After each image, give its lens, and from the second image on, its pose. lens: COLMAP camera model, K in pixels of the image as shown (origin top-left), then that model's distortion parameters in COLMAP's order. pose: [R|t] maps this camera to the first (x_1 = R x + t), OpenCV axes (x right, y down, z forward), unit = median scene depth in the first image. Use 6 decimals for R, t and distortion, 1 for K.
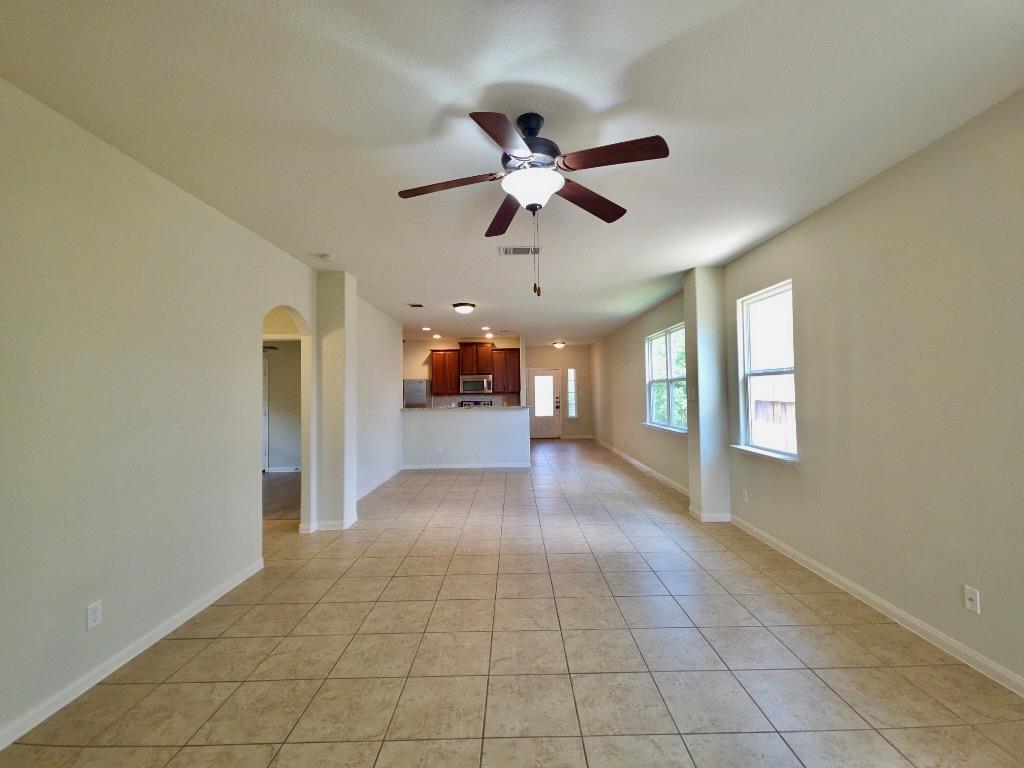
lens RADIAL K [[440.5, 0, 515.0], [0, 440.5, 383.0], [0, 0, 1]] dist [0.010587, -0.005739]
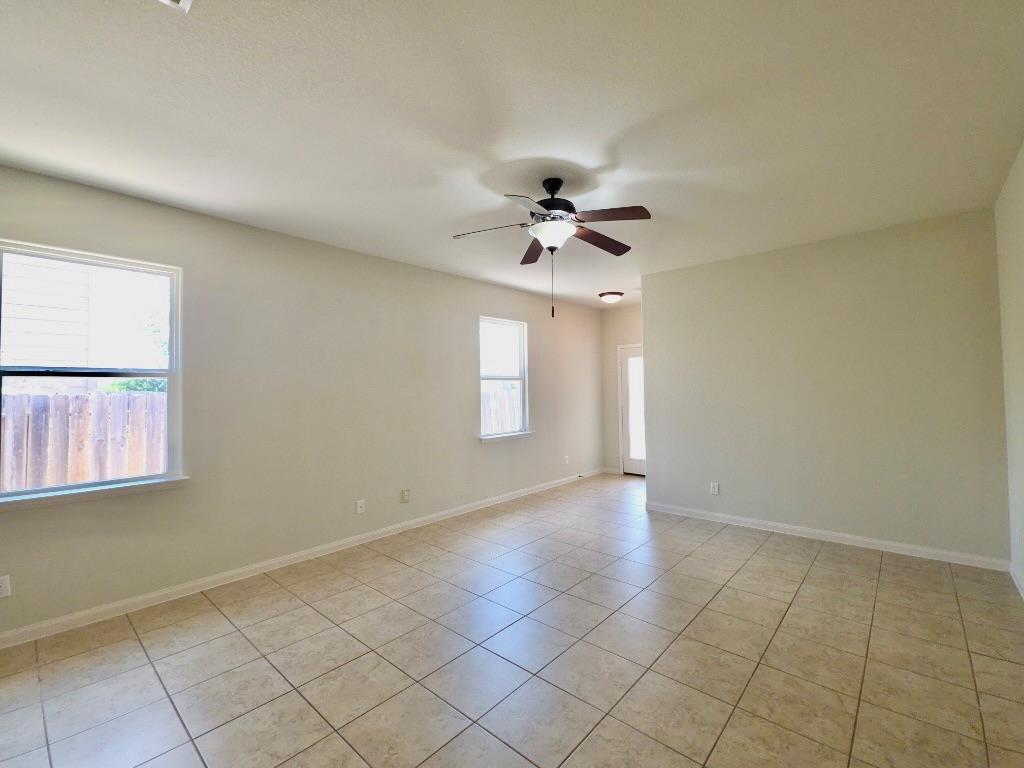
lens RADIAL K [[440.5, 0, 532.6], [0, 440.5, 375.6], [0, 0, 1]] dist [0.010587, -0.005739]
pose [[-0.765387, 0.047885, 0.641787, -0.584127], [0.015031, 0.998286, -0.056558, 0.048906], [-0.643395, -0.033642, -0.764795, 1.597360]]
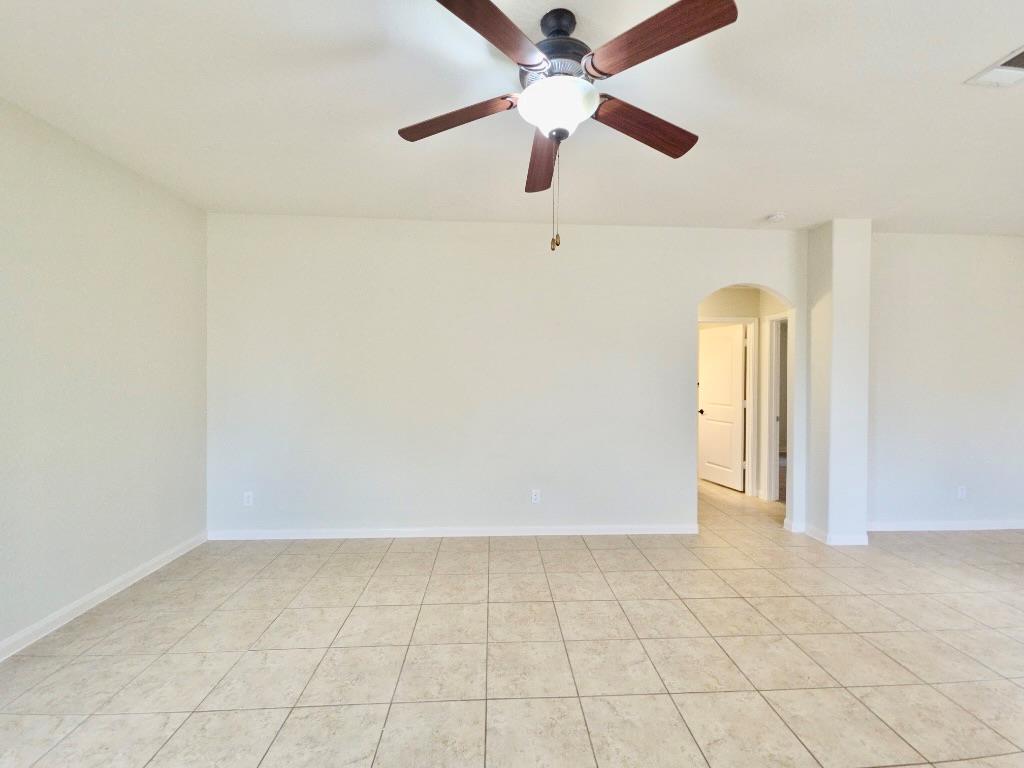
lens RADIAL K [[440.5, 0, 513.0], [0, 440.5, 368.4], [0, 0, 1]] dist [0.010587, -0.005739]
pose [[0.048609, -0.000291, -0.998818, 0.654556], [0.010521, 0.999945, 0.000221, 0.013650], [0.998762, -0.010520, 0.048609, 0.684829]]
